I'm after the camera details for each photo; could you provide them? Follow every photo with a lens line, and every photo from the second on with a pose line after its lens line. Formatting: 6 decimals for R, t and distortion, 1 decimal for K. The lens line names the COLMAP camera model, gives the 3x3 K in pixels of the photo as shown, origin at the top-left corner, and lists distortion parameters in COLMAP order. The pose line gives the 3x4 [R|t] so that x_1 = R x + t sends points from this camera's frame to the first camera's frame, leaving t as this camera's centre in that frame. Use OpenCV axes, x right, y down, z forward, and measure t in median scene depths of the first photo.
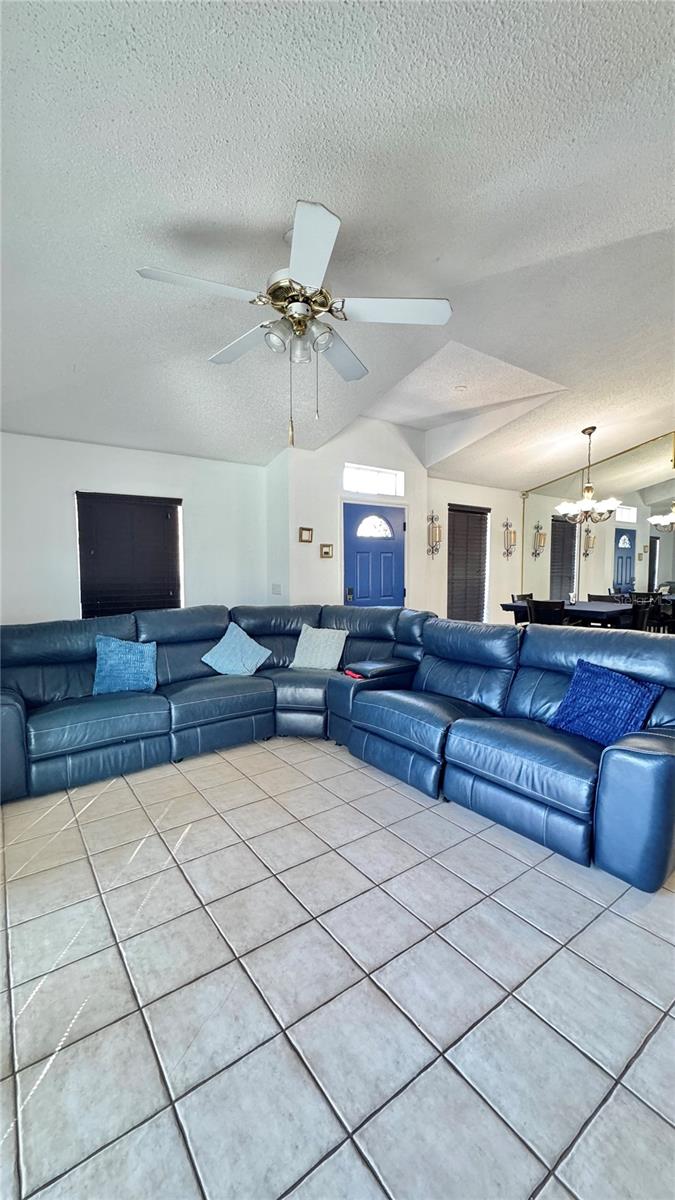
lens RADIAL K [[478.5, 0, 338.7], [0, 478.5, 598.6], [0, 0, 1]] dist [-0.001731, 0.000978]
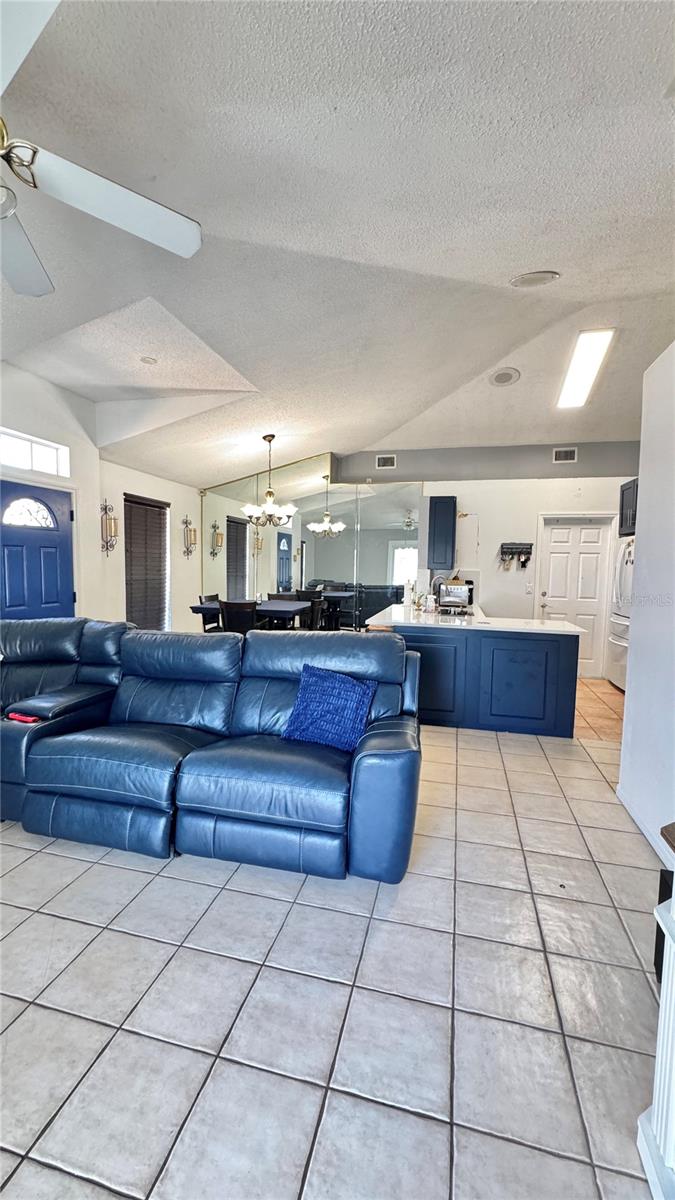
lens RADIAL K [[478.5, 0, 338.7], [0, 478.5, 598.6], [0, 0, 1]] dist [-0.001731, 0.000978]
pose [[0.768696, -0.031169, 0.638855, -0.060817], [0.026831, 0.999504, 0.016480, -0.019855], [-0.639051, 0.004473, 0.769151, 0.155102]]
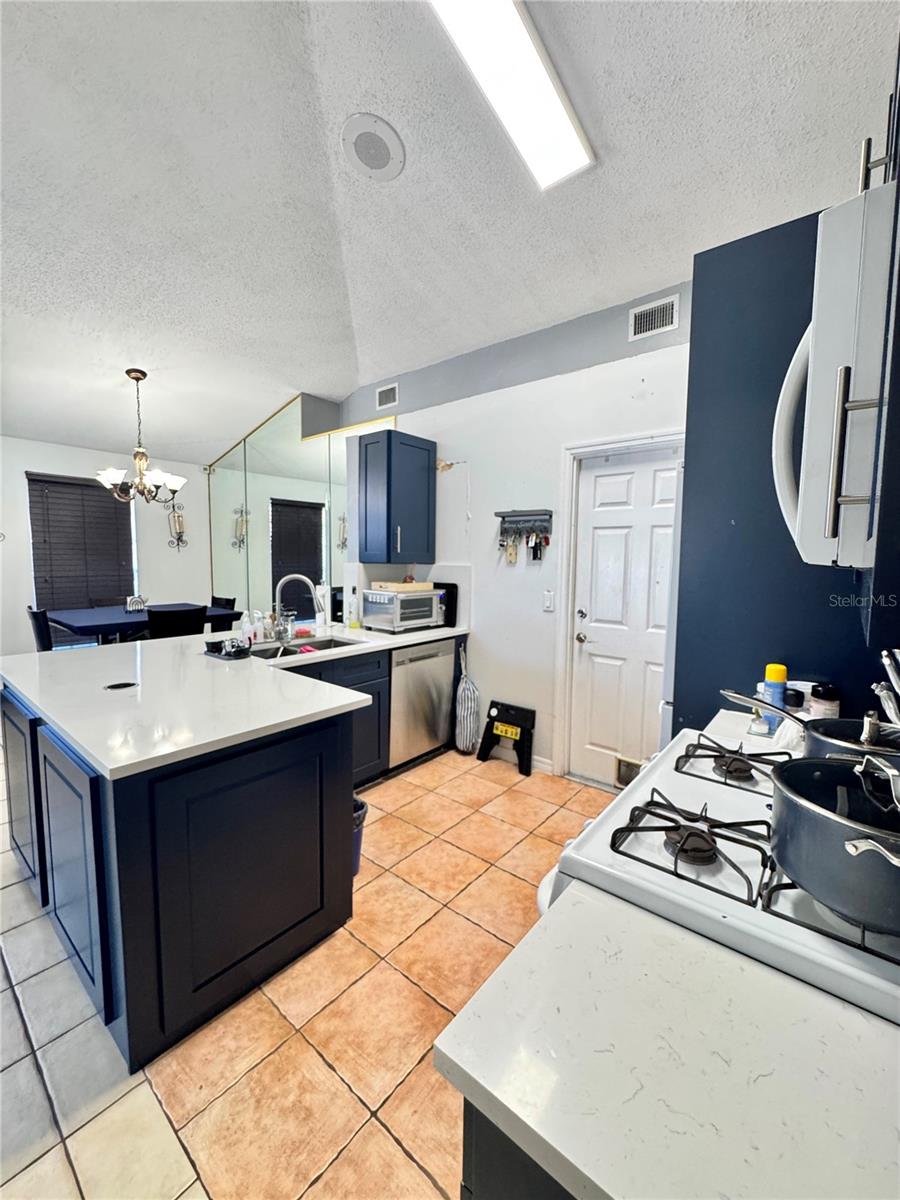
lens RADIAL K [[481.5, 0, 453.3], [0, 481.5, 599.3], [0, 0, 1]] dist [-0.002180, -0.000046]
pose [[0.968895, -0.011758, 0.247192, 1.262002], [0.006638, 0.999746, 0.021536, -0.033815], [-0.247382, -0.019225, 0.968727, 0.255978]]
